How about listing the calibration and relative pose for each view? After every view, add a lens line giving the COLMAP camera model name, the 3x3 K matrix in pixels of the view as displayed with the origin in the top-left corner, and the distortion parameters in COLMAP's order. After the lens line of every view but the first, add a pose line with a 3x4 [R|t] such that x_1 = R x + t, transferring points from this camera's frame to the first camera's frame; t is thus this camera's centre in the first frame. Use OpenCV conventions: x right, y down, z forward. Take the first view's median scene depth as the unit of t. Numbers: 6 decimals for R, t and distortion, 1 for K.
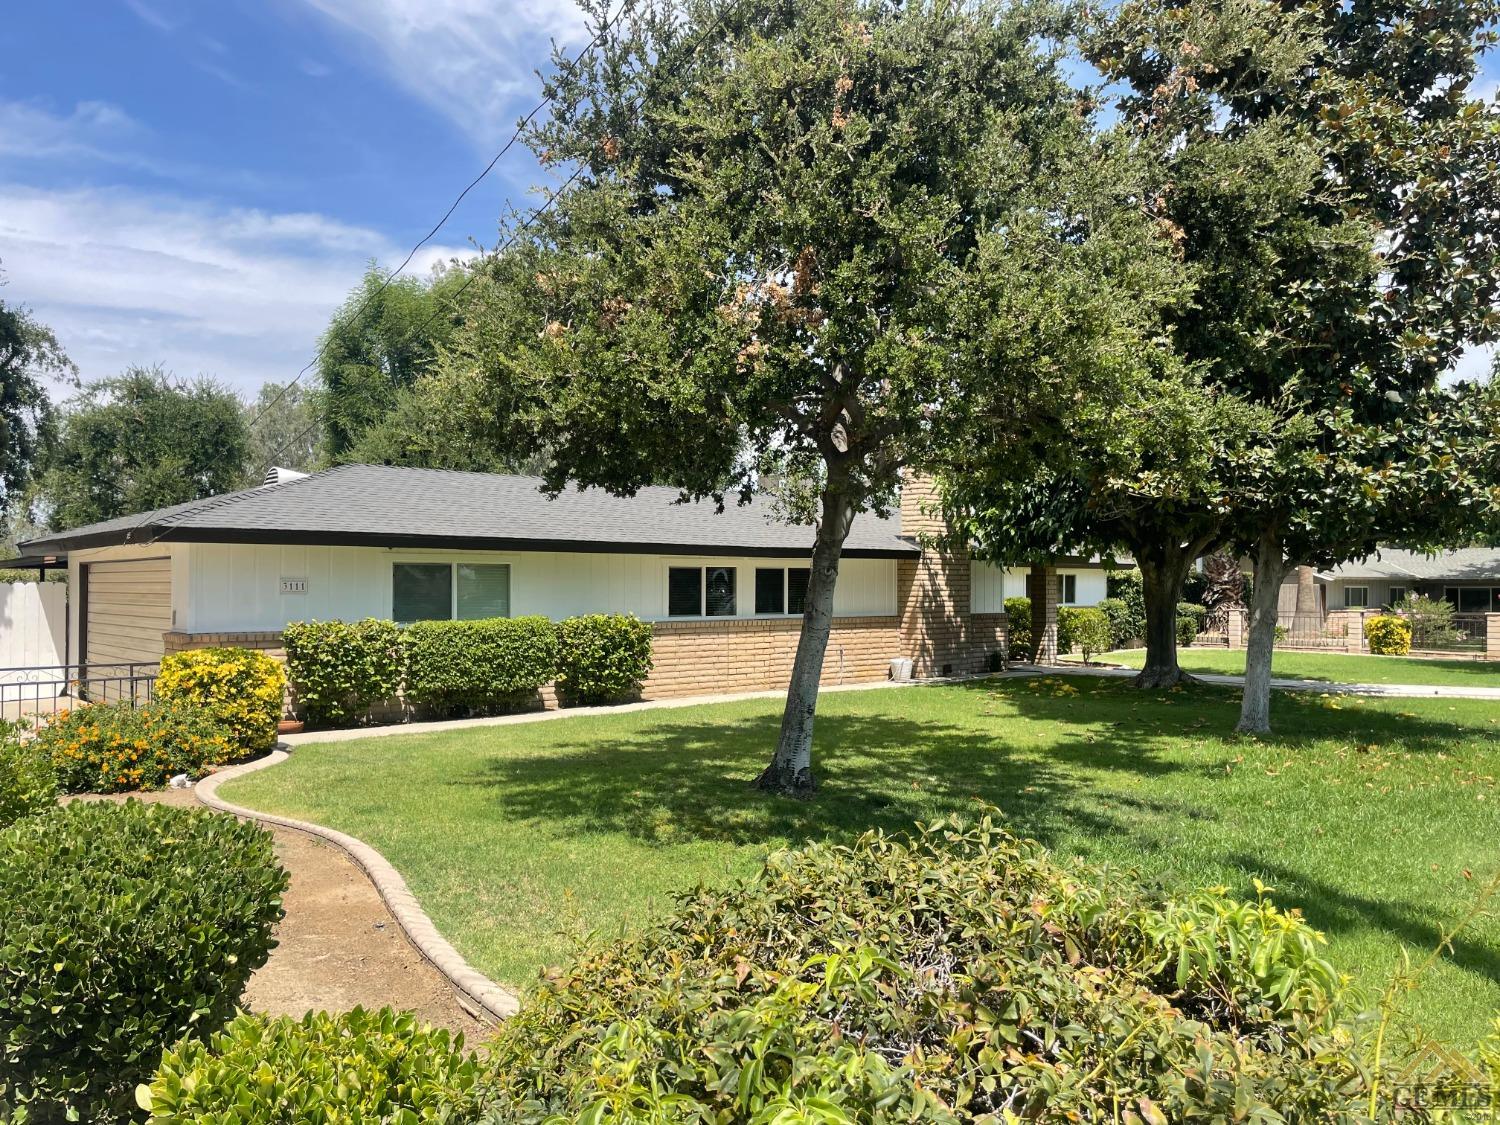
lens RADIAL K [[1159.6, 0, 744.5], [0, 1159.6, 577.4], [0, 0, 1]] dist [0.083695, -0.109674]
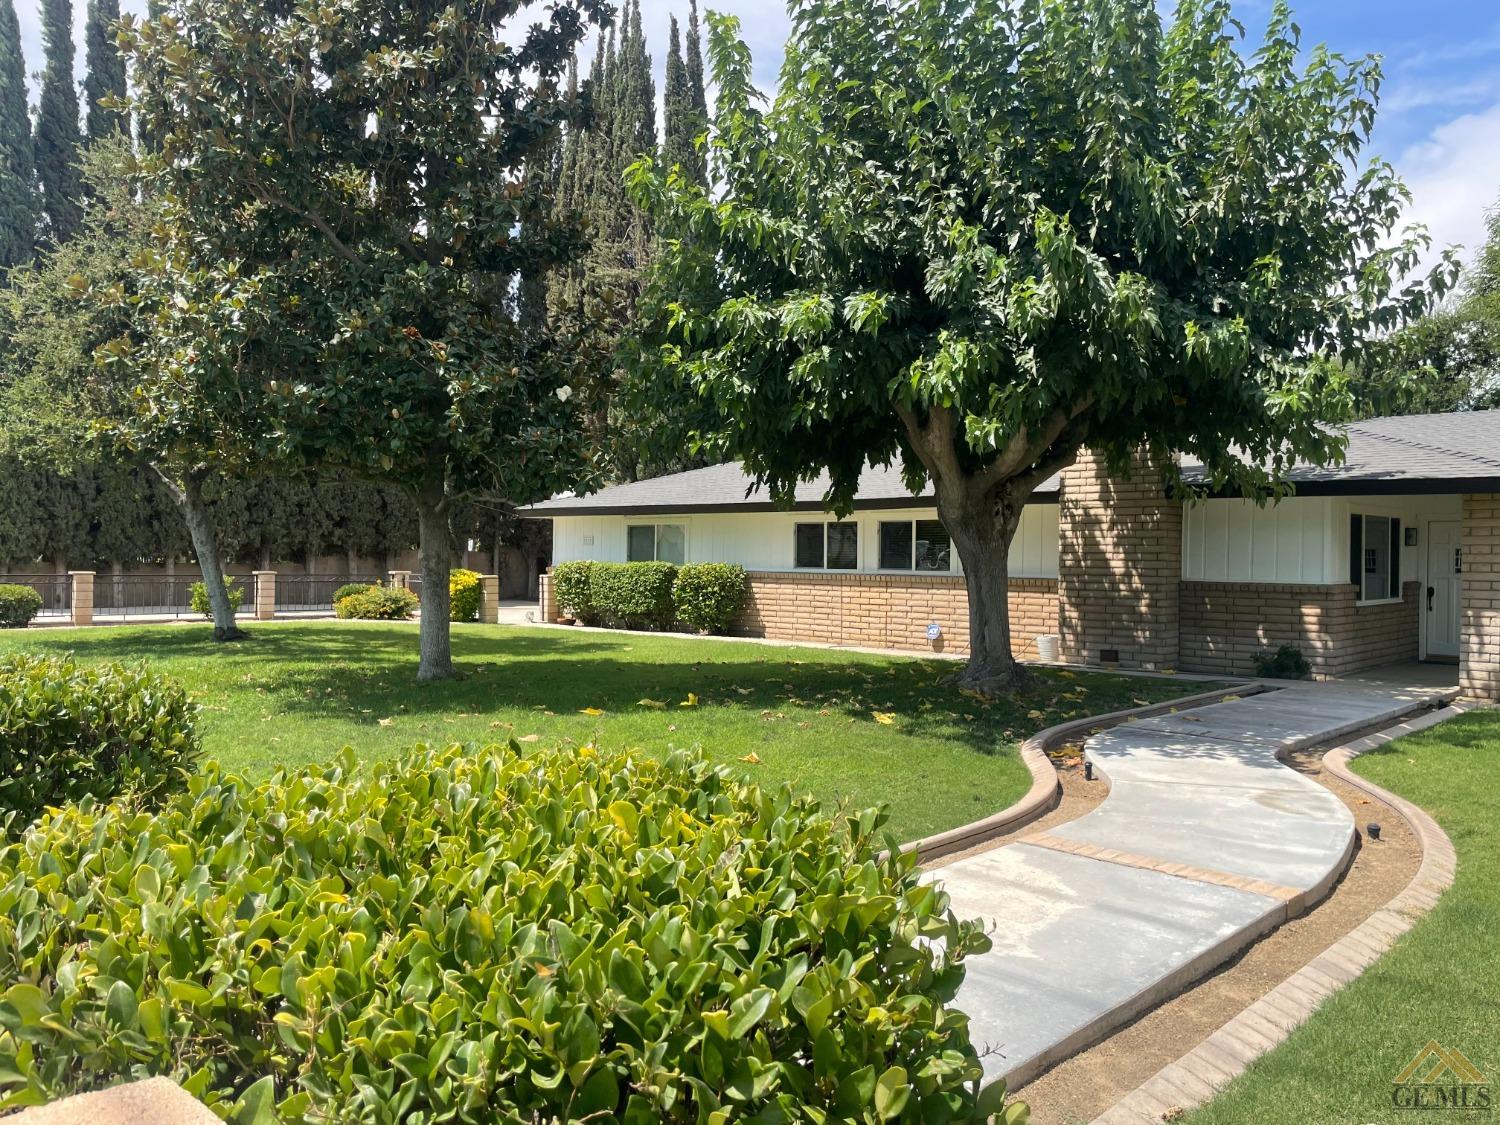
lens RADIAL K [[1159.6, 0, 753.1], [0, 1159.6, 566.3], [0, 0, 1]] dist [0.083695, -0.109674]
pose [[0.096193, 0.013367, -0.995273, 0.972480], [-0.002667, 0.999910, 0.013171, 0.017268], [0.995359, 0.001388, 0.096220, 0.803495]]
